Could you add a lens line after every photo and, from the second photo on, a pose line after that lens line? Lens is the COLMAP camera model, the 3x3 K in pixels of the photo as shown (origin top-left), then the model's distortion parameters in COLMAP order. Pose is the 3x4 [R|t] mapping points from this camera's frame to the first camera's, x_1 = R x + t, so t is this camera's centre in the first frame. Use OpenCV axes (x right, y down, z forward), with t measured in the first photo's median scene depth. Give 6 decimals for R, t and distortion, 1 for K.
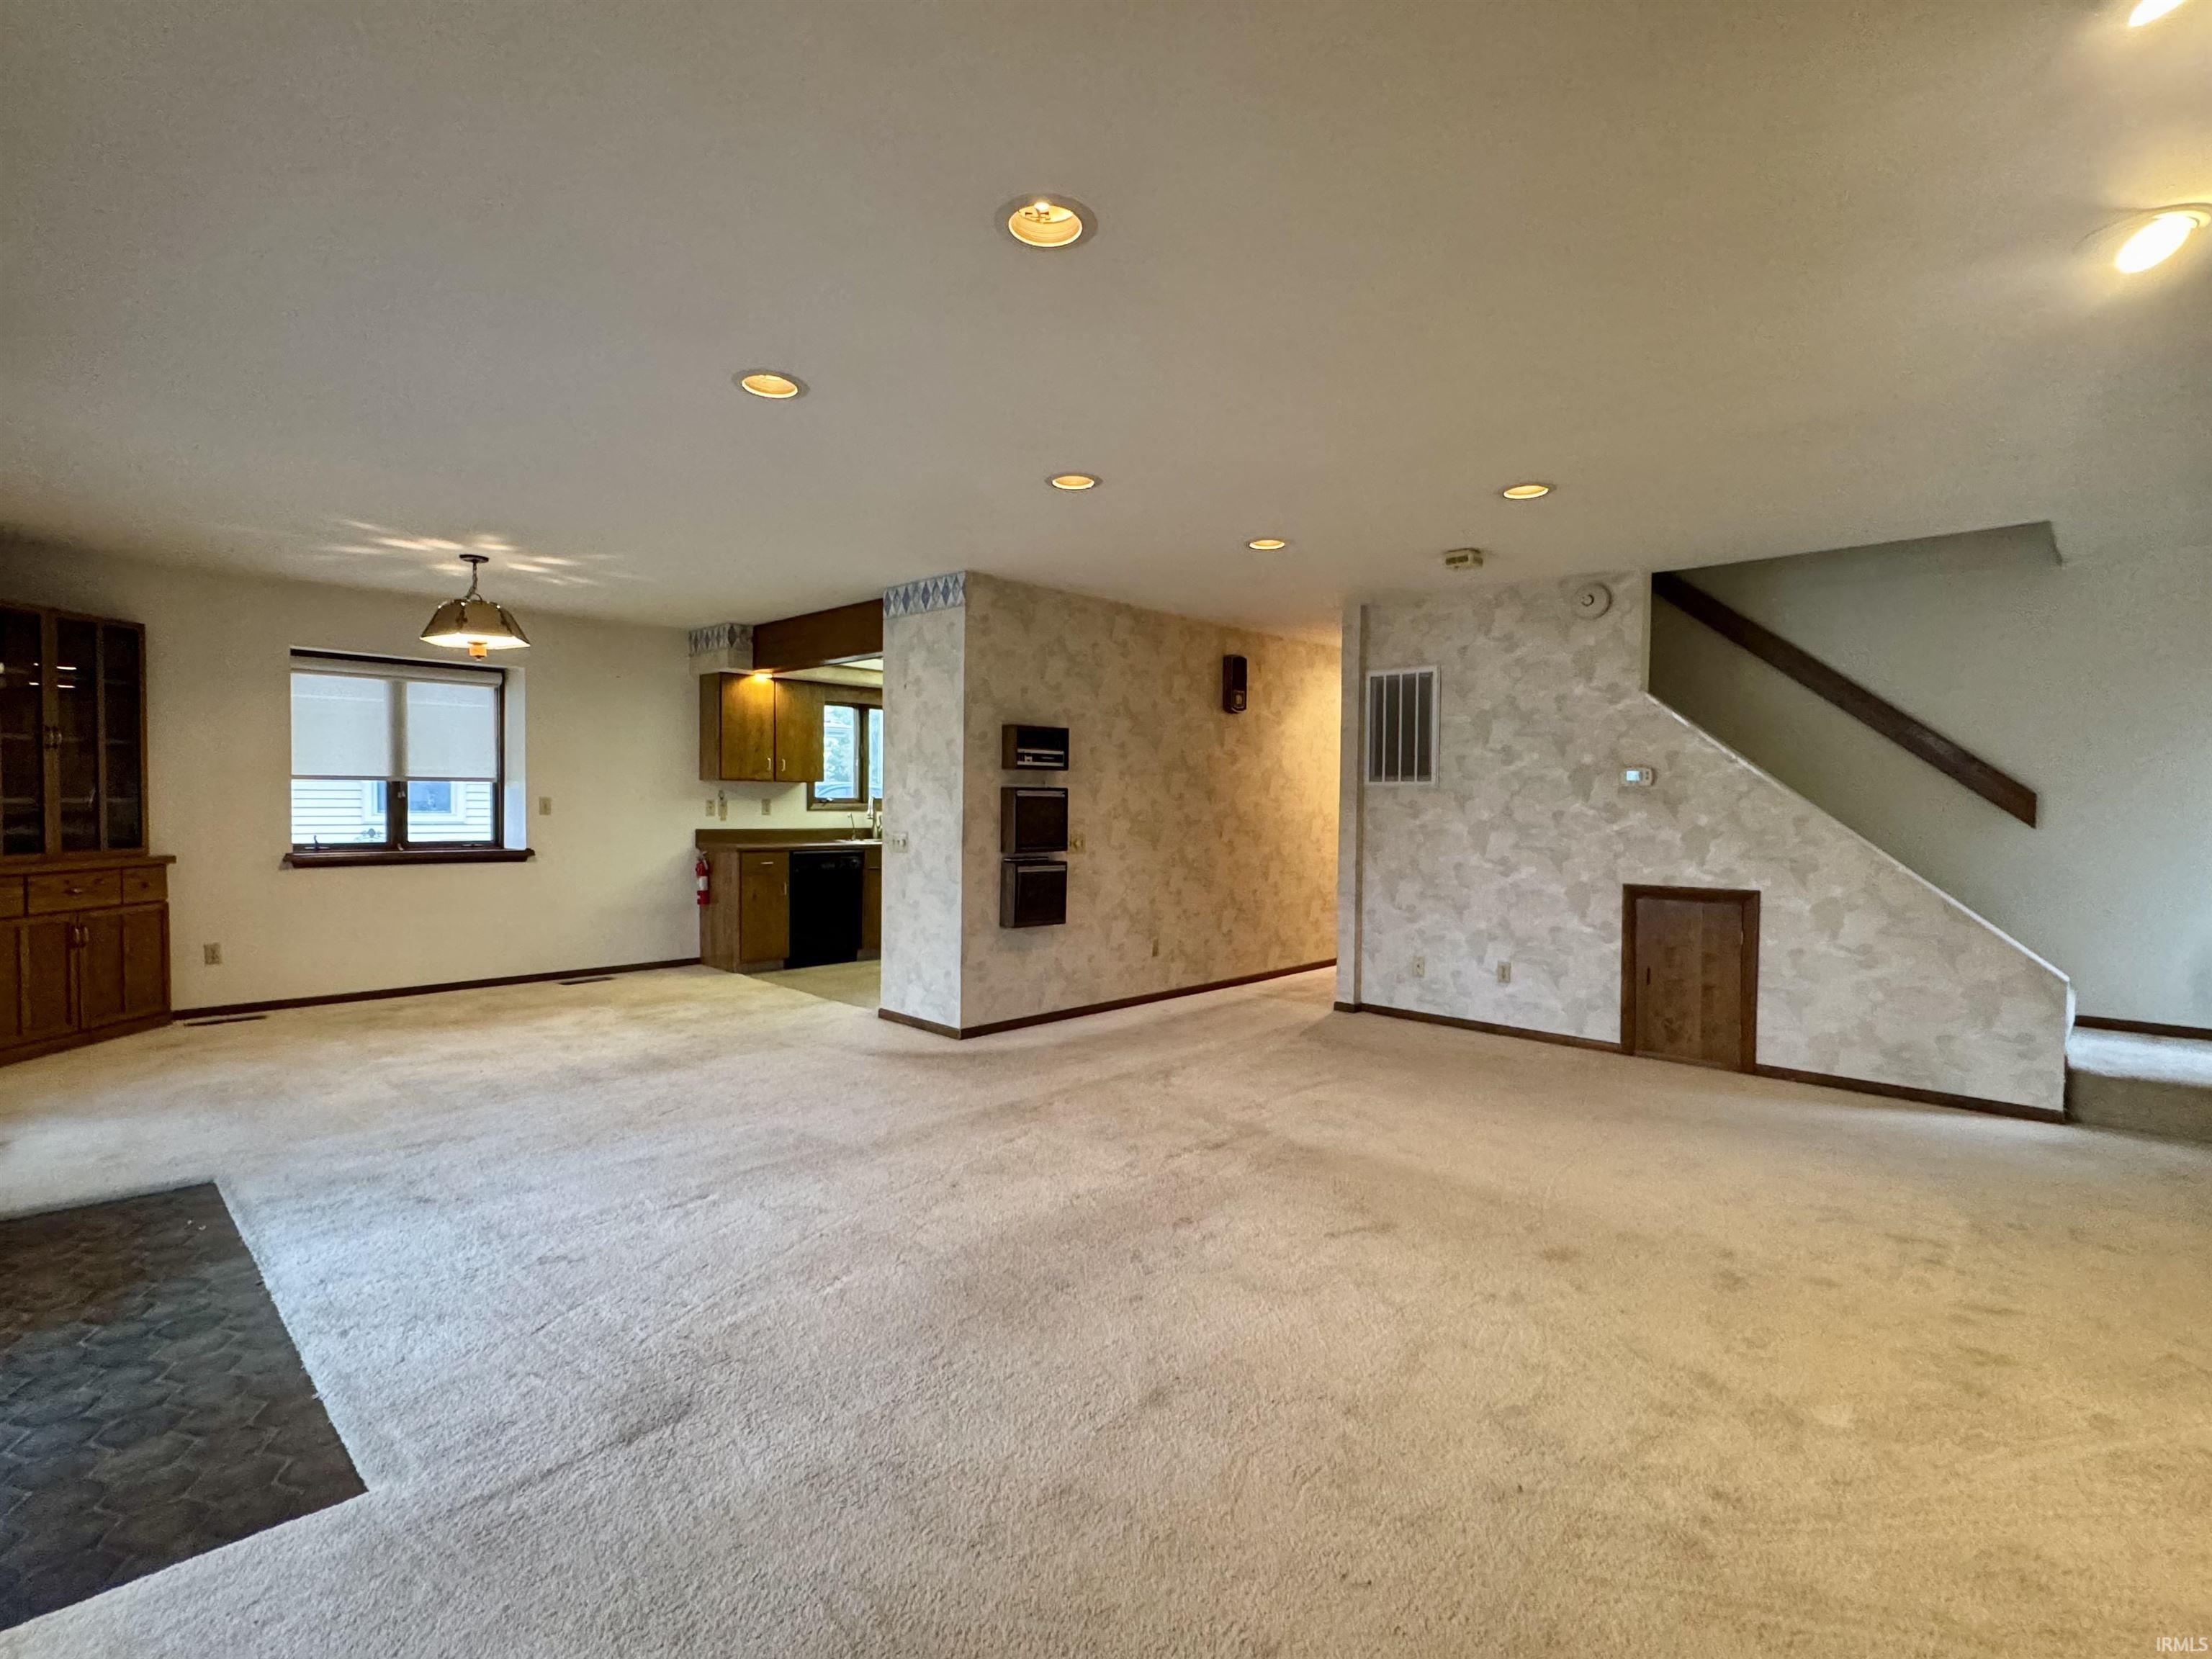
lens RADIAL K [[1049.9, 0, 1097.8], [0, 1049.9, 832.3], [0, 0, 1]] dist [0.001559, -0.001626]
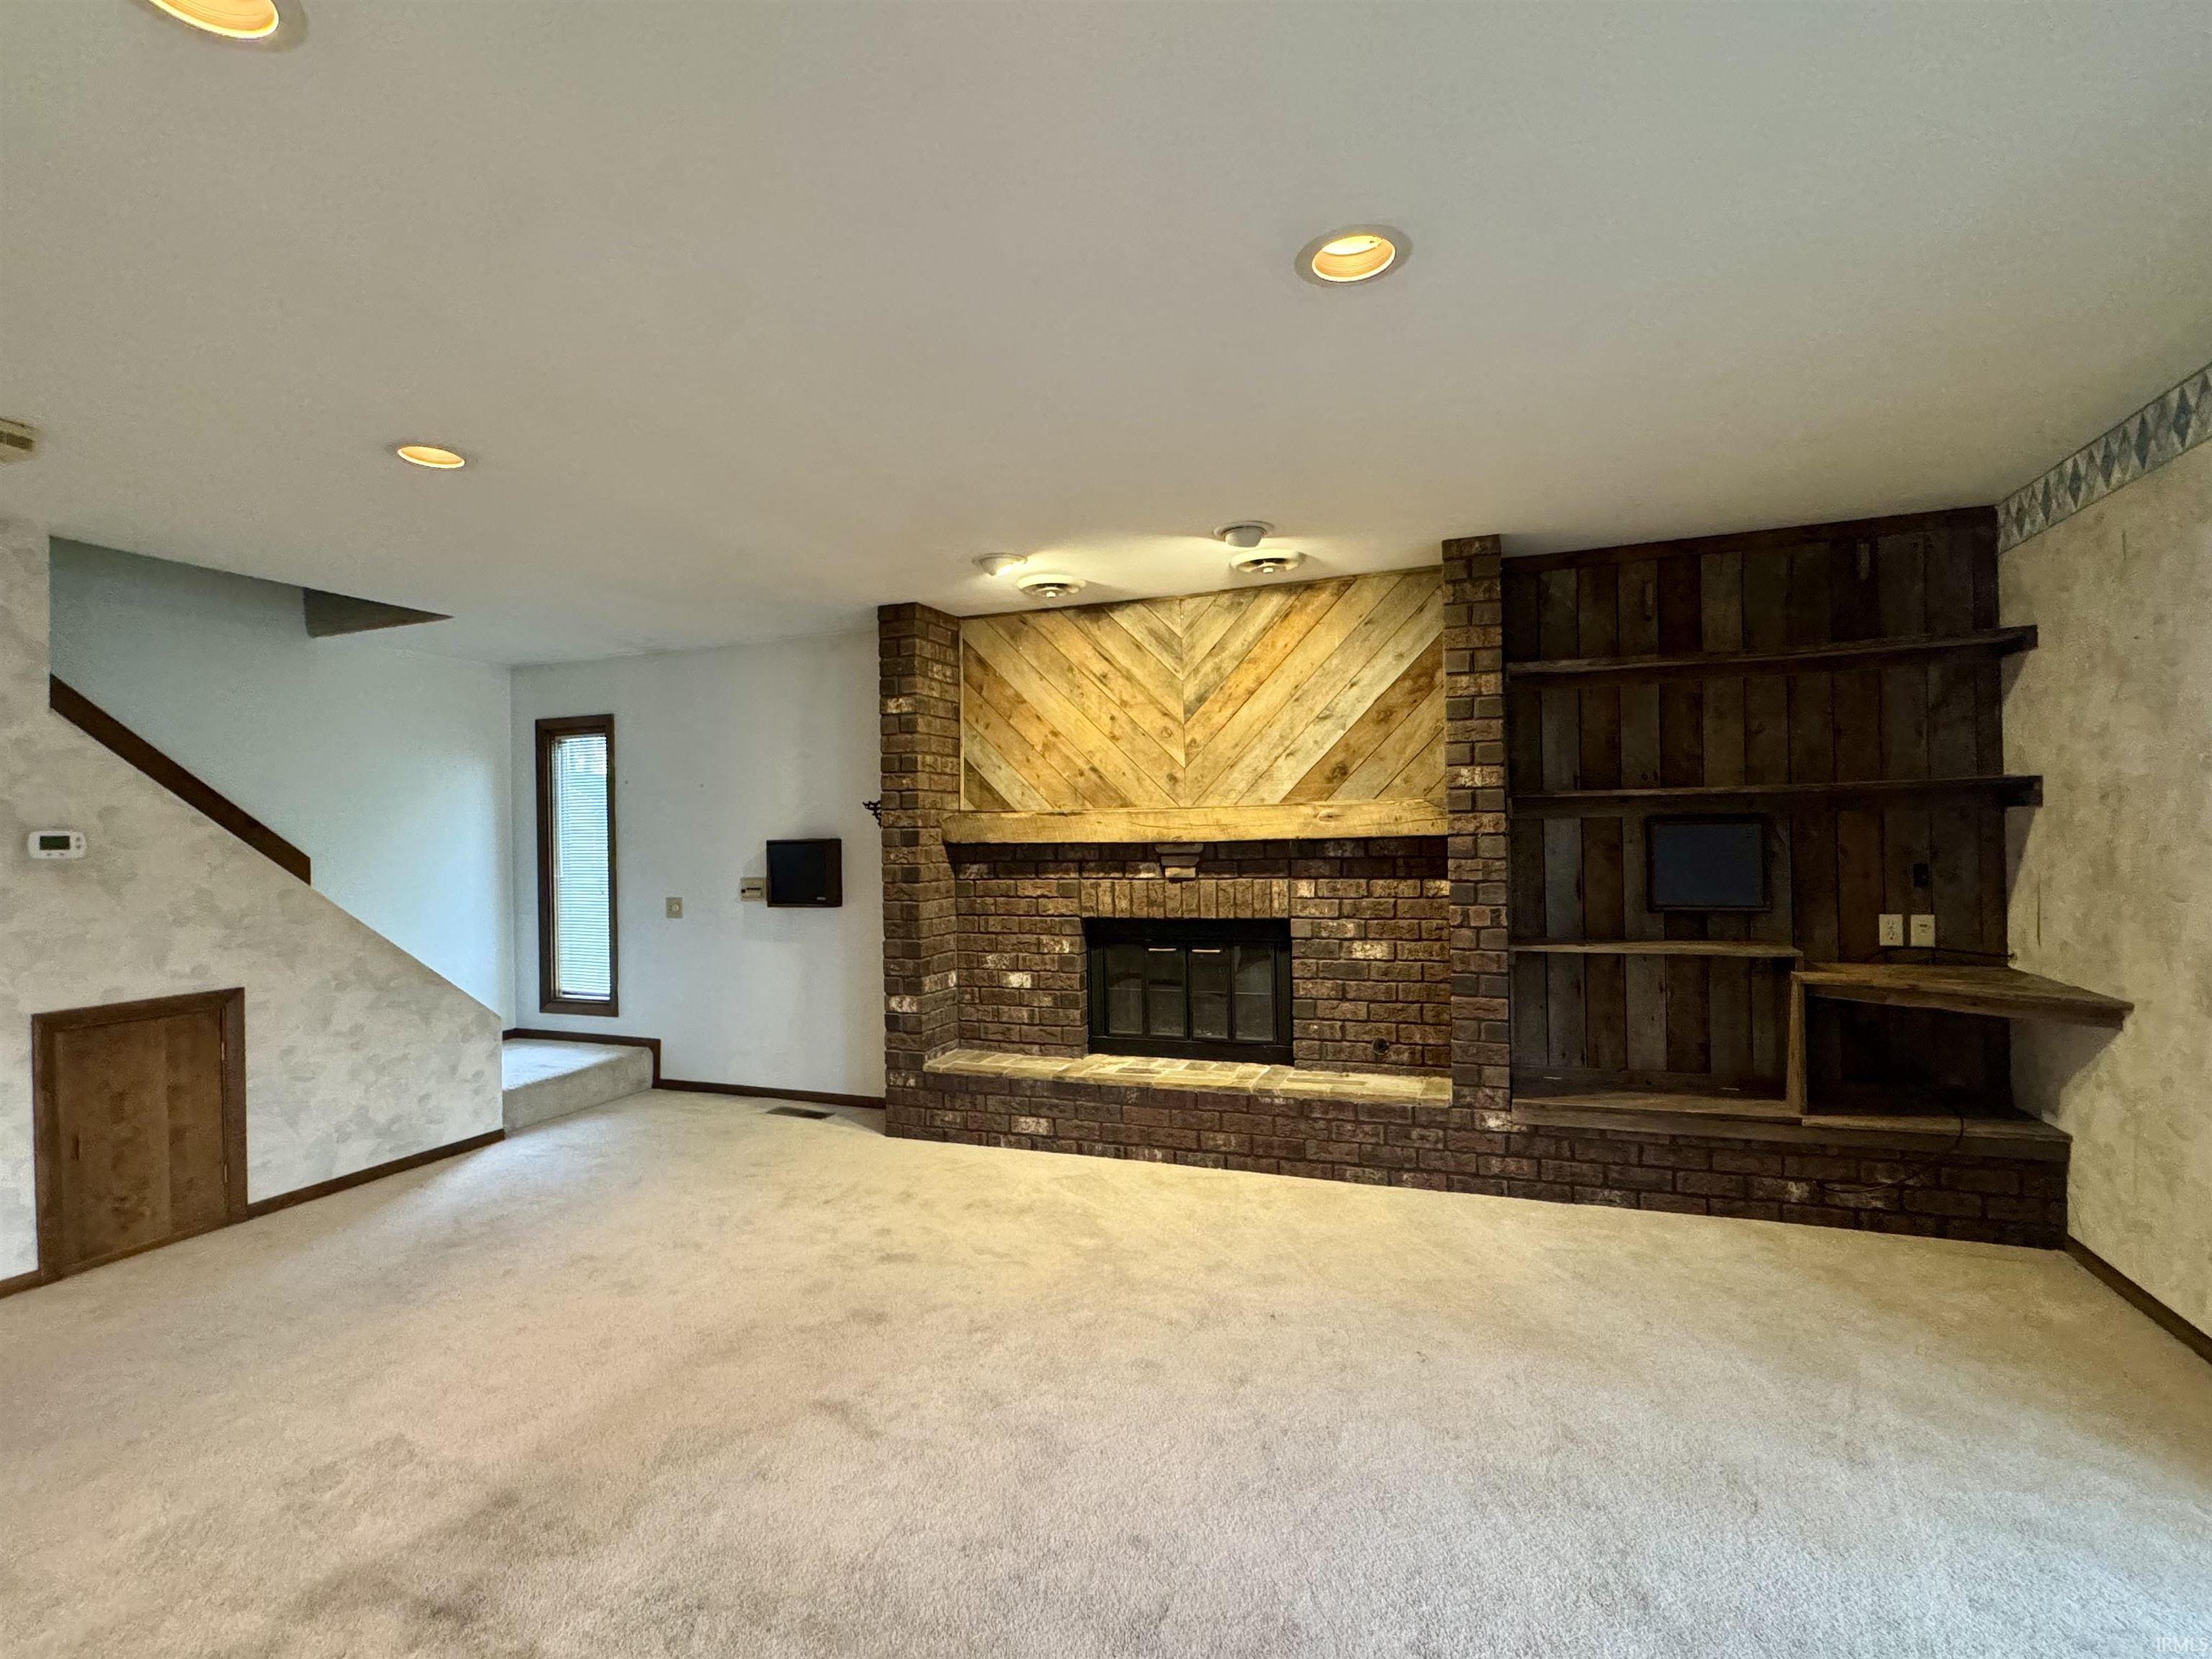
lens RADIAL K [[1049.9, 0, 1102.5], [0, 1049.9, 831.2], [0, 0, 1]] dist [0.001559, -0.001626]
pose [[-0.396967, 0.001891, 0.917831, -0.332886], [0.043141, 0.998931, 0.016601, -0.043970], [-0.916818, 0.046186, -0.396624, 0.661415]]
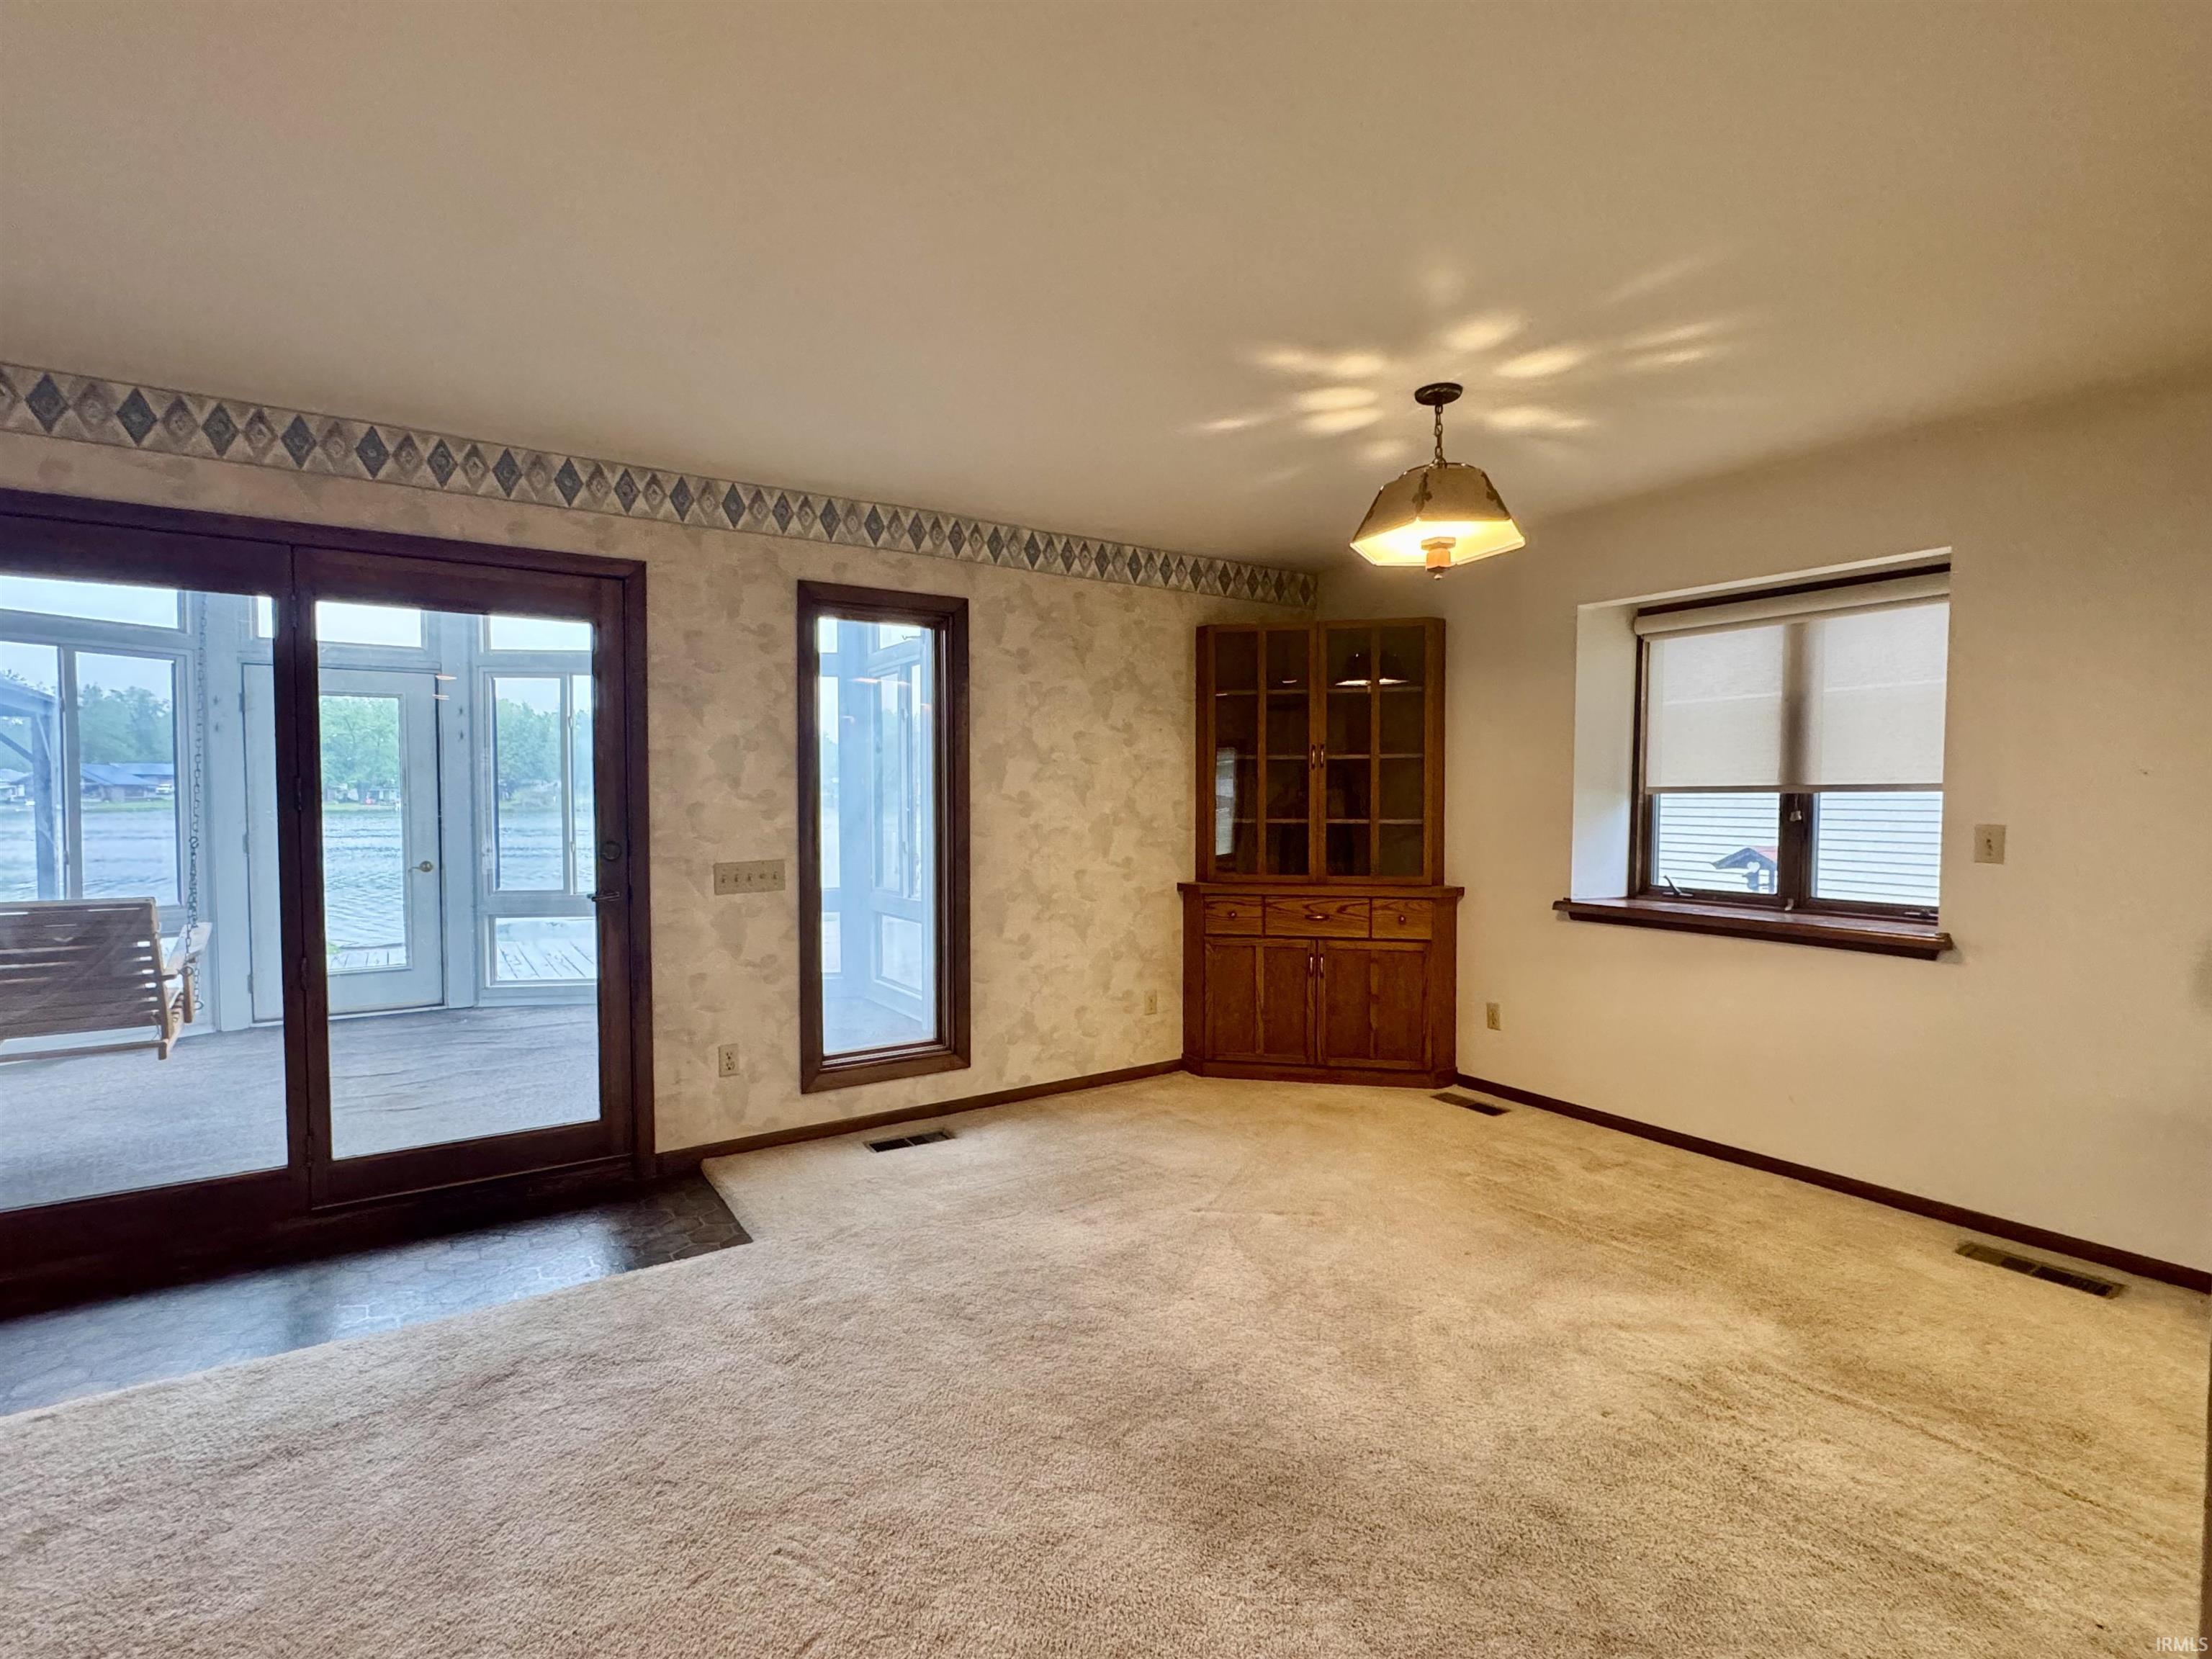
lens RADIAL K [[1049.9, 0, 1103.0], [0, 1049.9, 828.3], [0, 0, 1]] dist [0.001559, -0.001626]
pose [[-0.208582, 0.022594, -0.977744, -0.012238], [-0.032654, 0.999015, 0.030051, -0.043895], [0.977460, 0.038195, -0.207639, 0.960640]]
